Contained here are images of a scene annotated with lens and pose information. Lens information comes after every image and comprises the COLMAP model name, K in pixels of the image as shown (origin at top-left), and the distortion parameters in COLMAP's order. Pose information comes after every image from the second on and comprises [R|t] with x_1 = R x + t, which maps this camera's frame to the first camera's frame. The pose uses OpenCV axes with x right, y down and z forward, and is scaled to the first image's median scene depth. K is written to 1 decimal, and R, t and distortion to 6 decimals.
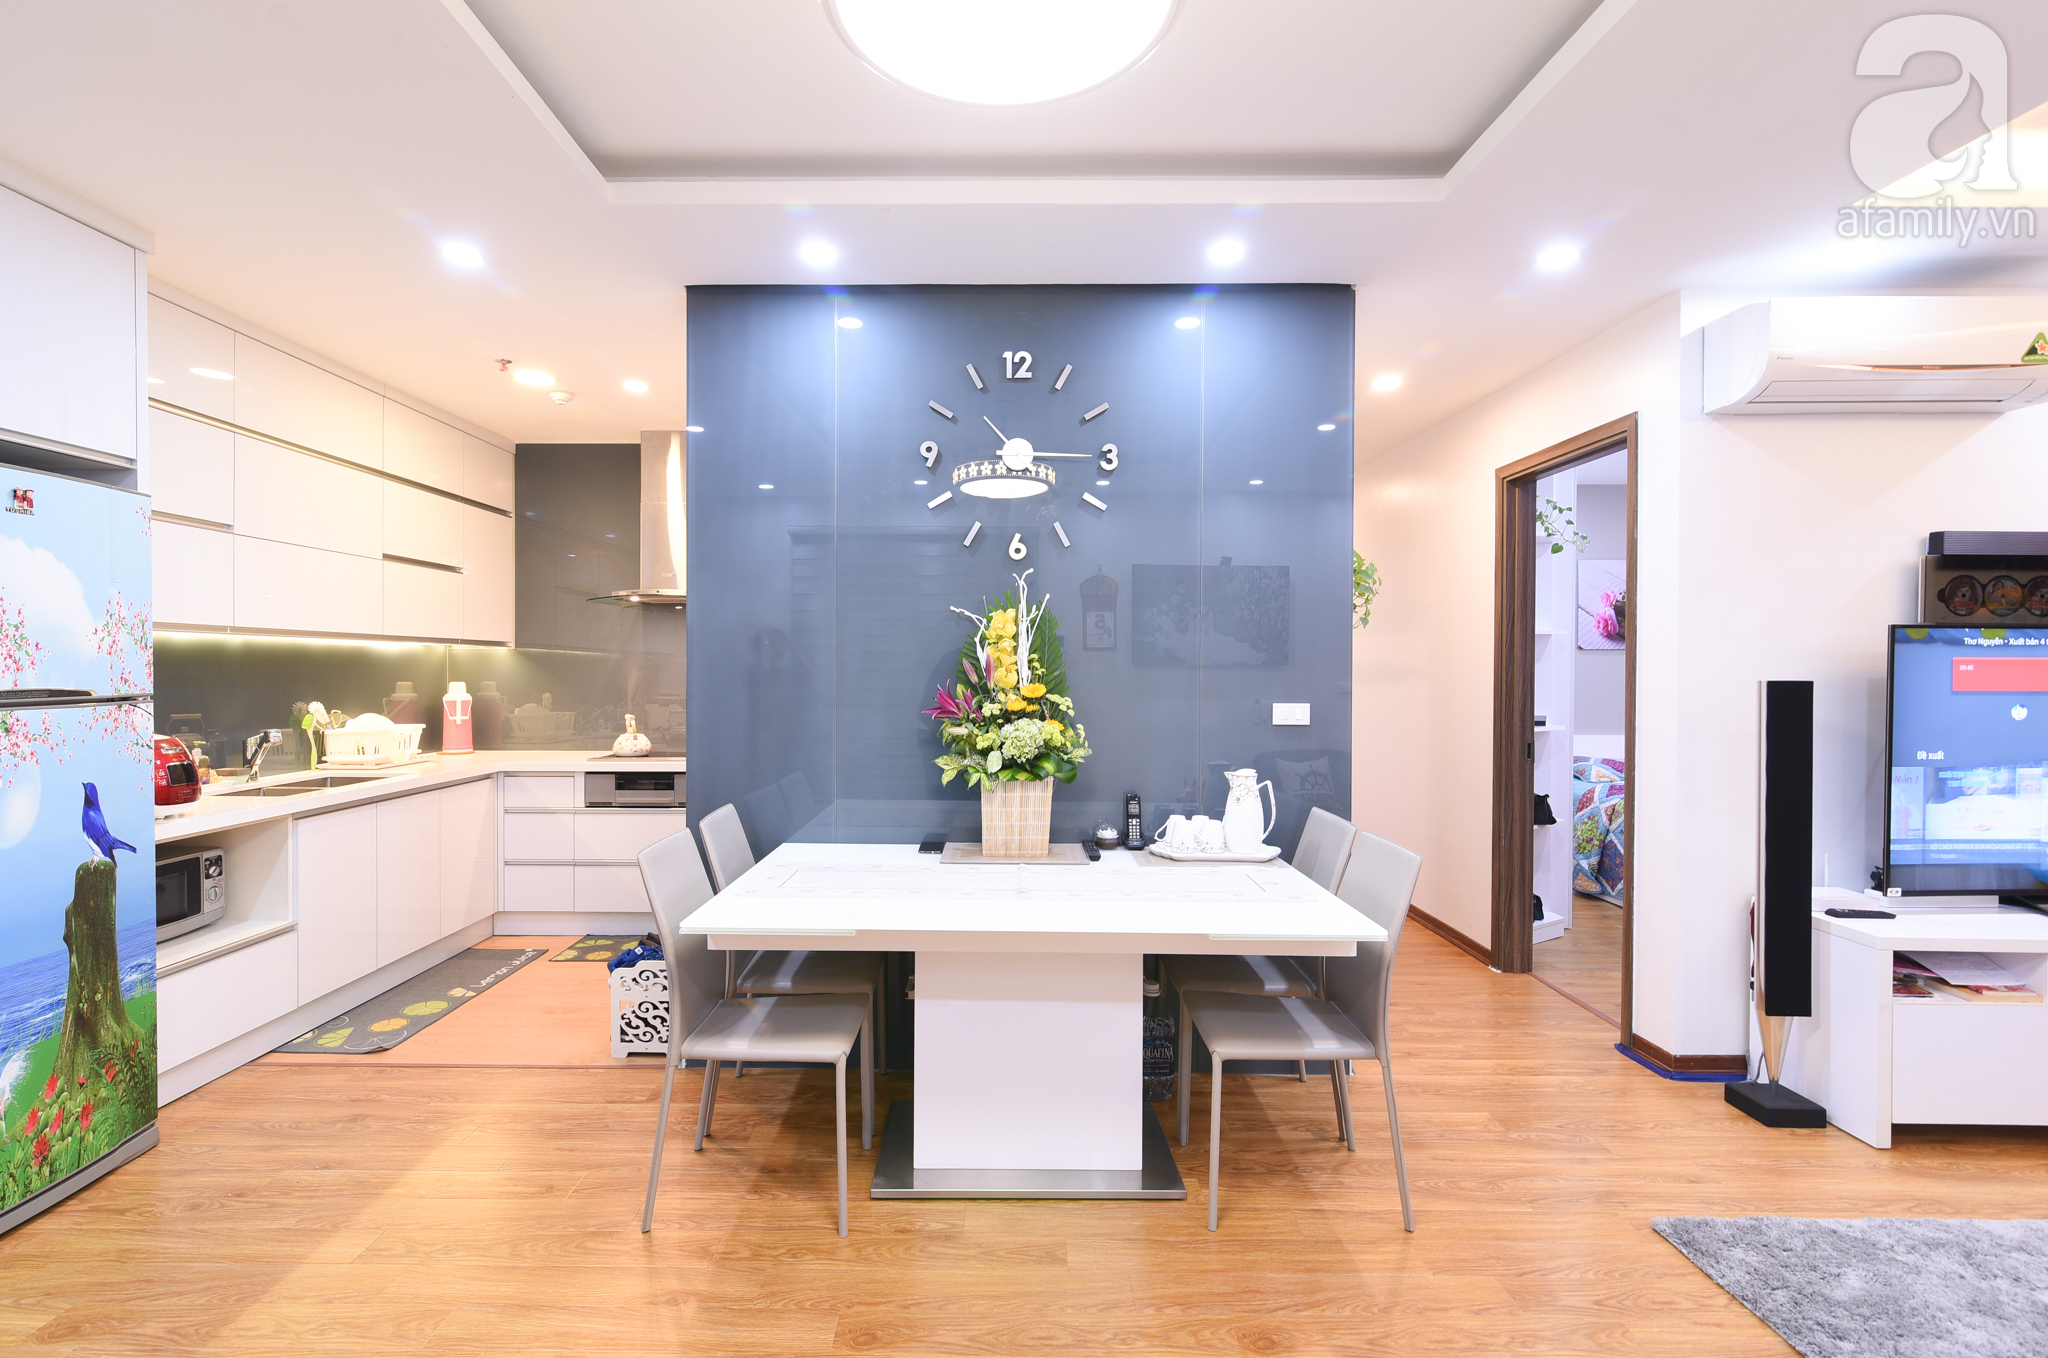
lens RADIAL K [[927.3, 0, 989.6], [0, 927.3, 676.5], [0, 0, 1]] dist [0.000909, -0.000147]
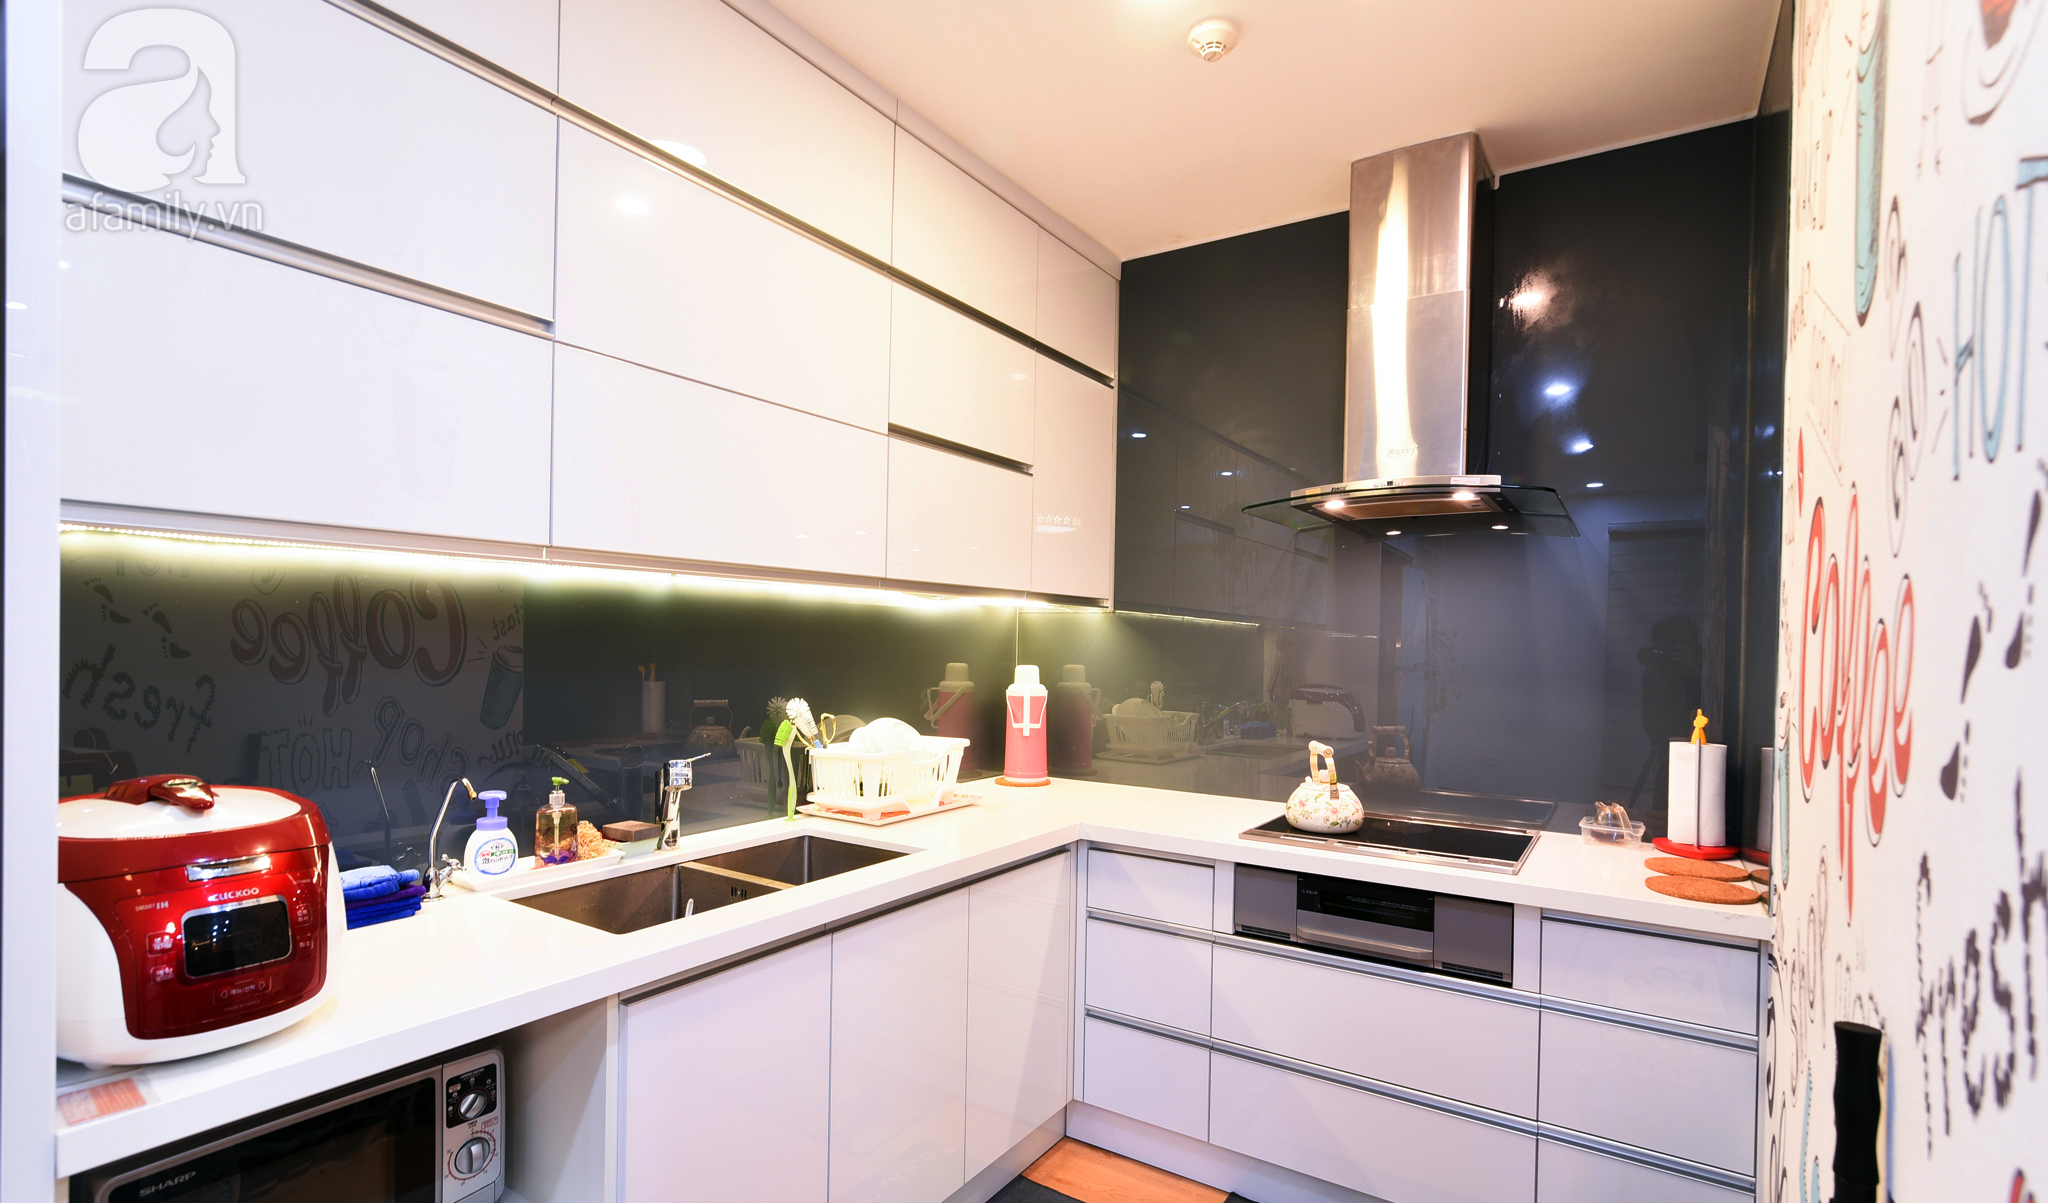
lens RADIAL K [[939.3, 0, 1027.5], [0, 939.3, 648.2], [0, 0, 1]] dist [0.000045, -0.000045]
pose [[0.841214, 0.017975, -0.540403, -0.265052], [-0.020801, 0.999783, 0.000876, -0.006128], [0.540301, 0.010504, 0.841406, 0.528951]]
